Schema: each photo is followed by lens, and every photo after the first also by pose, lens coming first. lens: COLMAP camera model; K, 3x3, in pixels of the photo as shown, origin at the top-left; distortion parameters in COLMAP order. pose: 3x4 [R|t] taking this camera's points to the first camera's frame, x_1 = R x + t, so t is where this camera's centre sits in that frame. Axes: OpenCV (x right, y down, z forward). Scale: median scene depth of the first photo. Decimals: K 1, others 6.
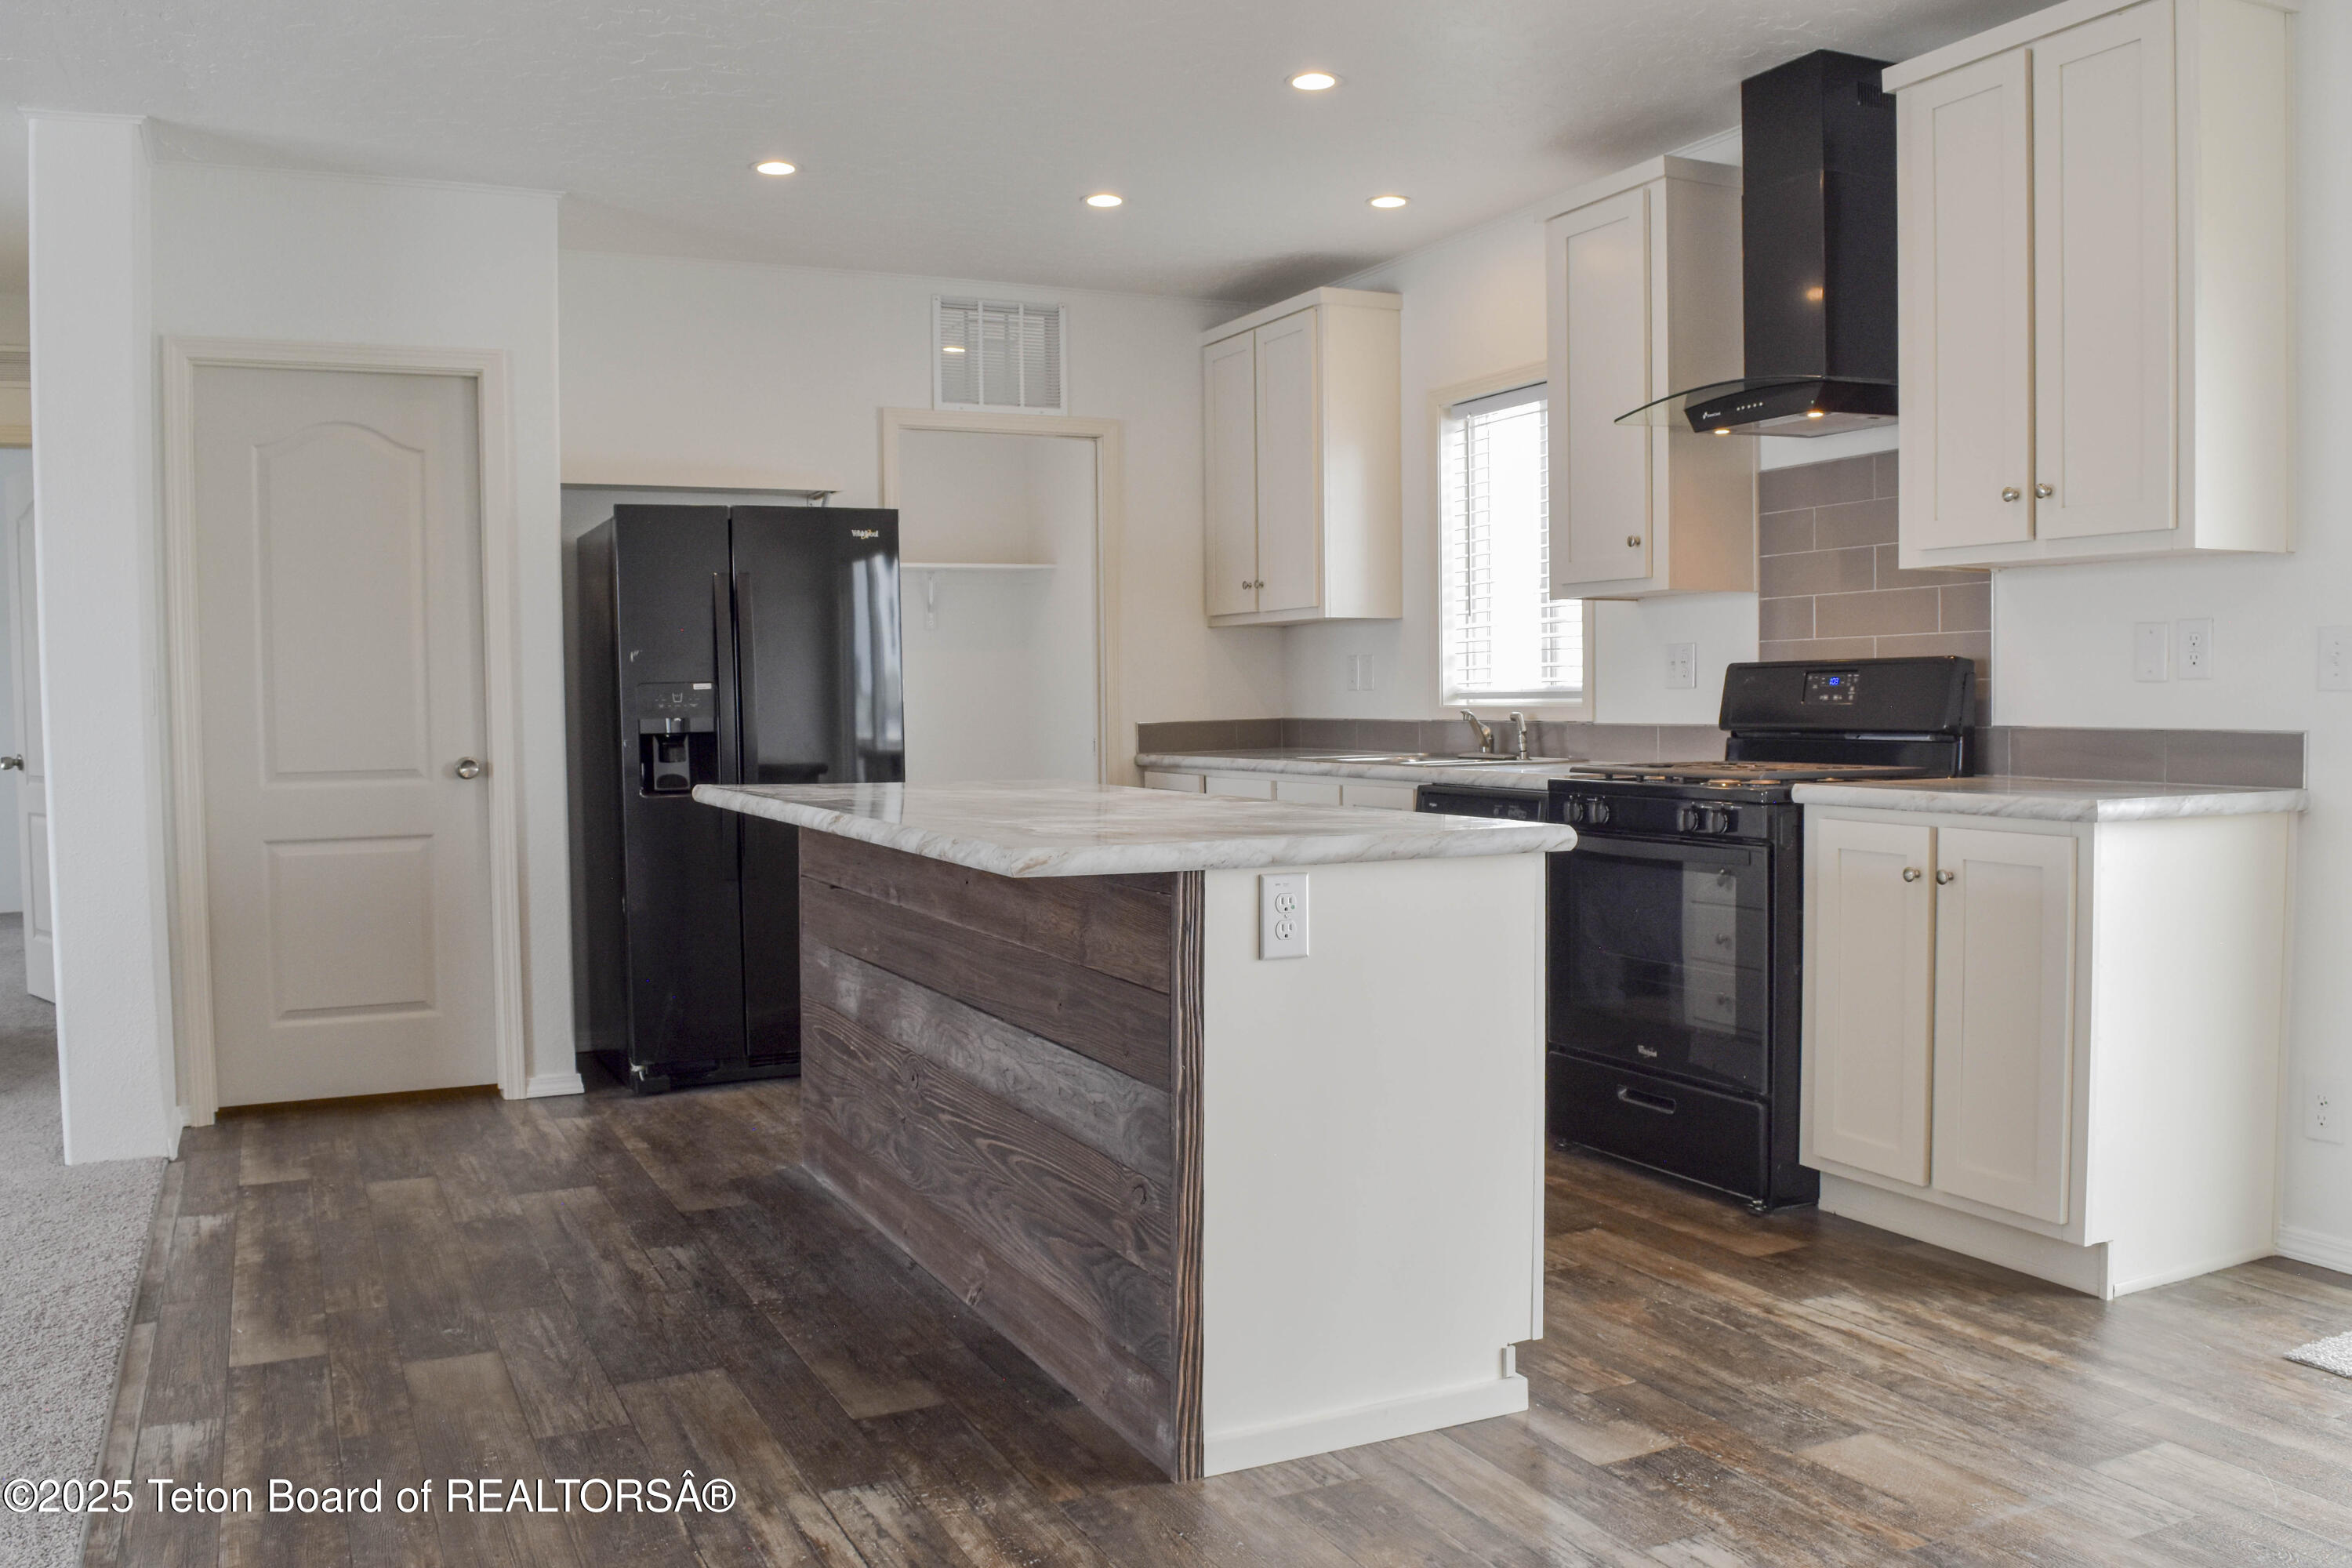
lens RADIAL K [[1921.8, 0, 1176.0], [0, 1921.8, 784.0], [0, 0, 1]] dist [-0.084466, 0.001943]
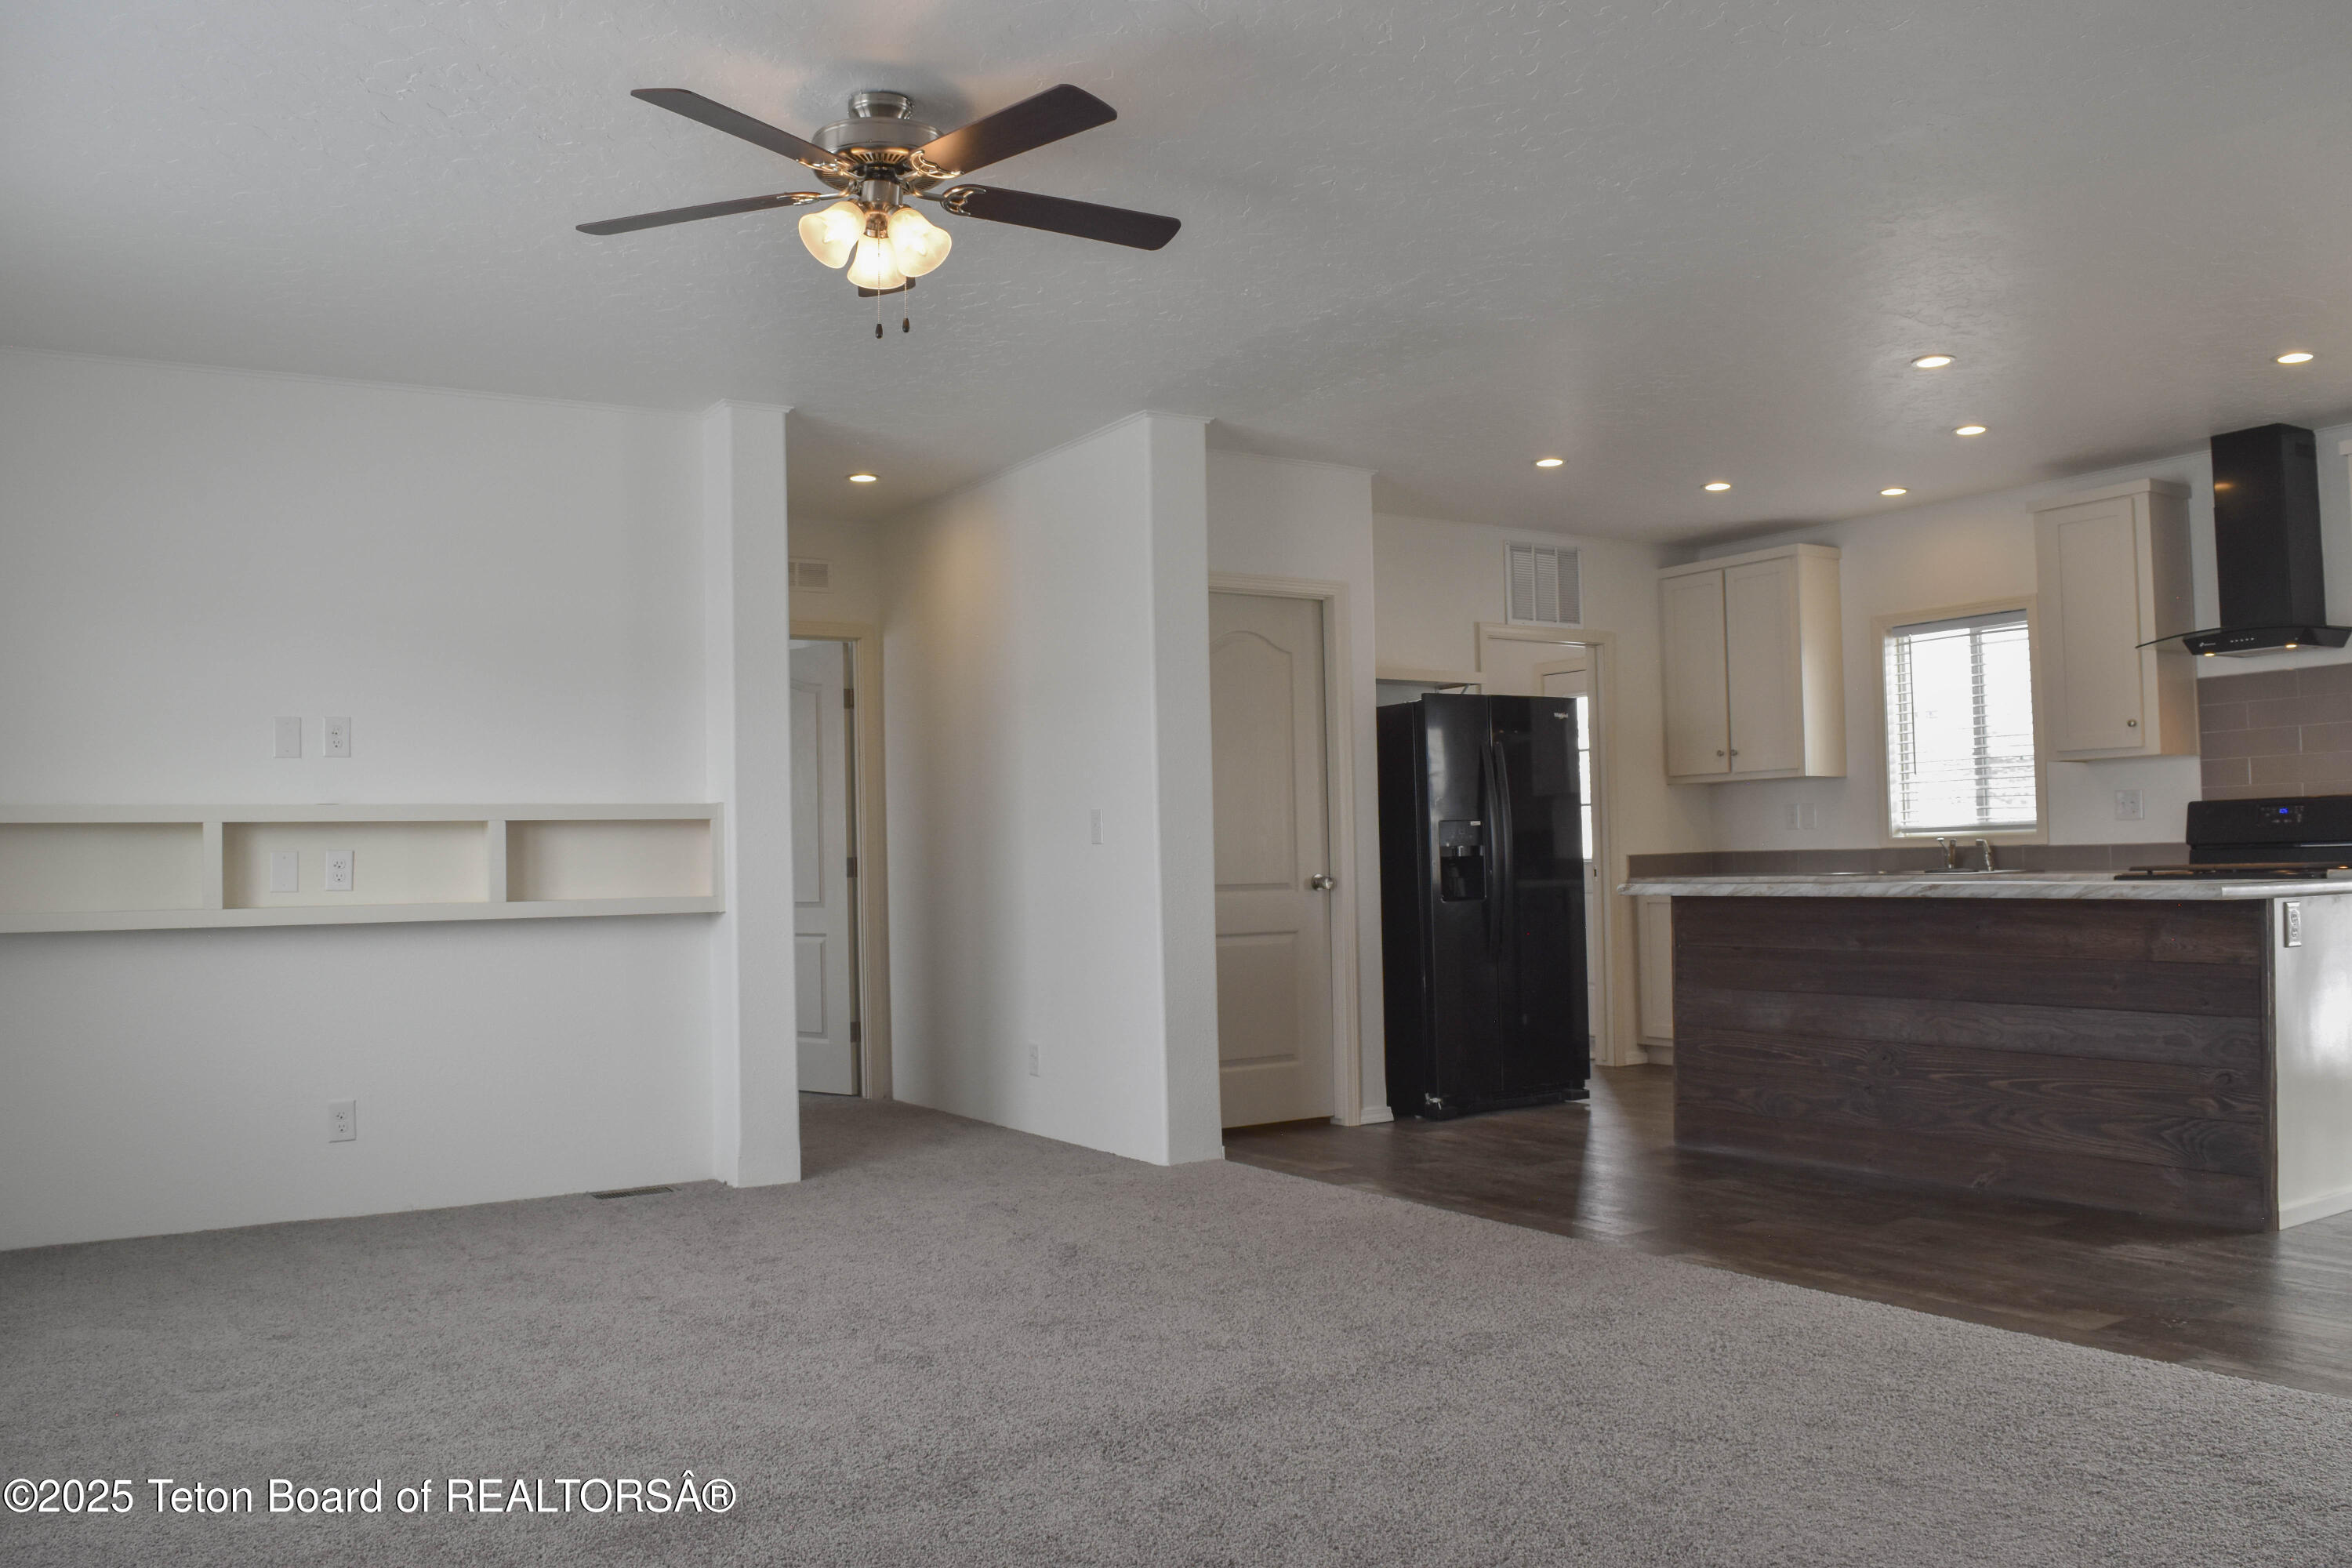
lens RADIAL K [[1835.5, 0, 1176.0], [0, 1835.5, 784.0], [0, 0, 1]] dist [-0.089482, 0.004654]
pose [[0.993176, -0.001602, 0.116618, -0.664479], [0.012057, 0.995959, -0.088998, 0.039533], [-0.116004, 0.089797, 0.989181, -0.323383]]
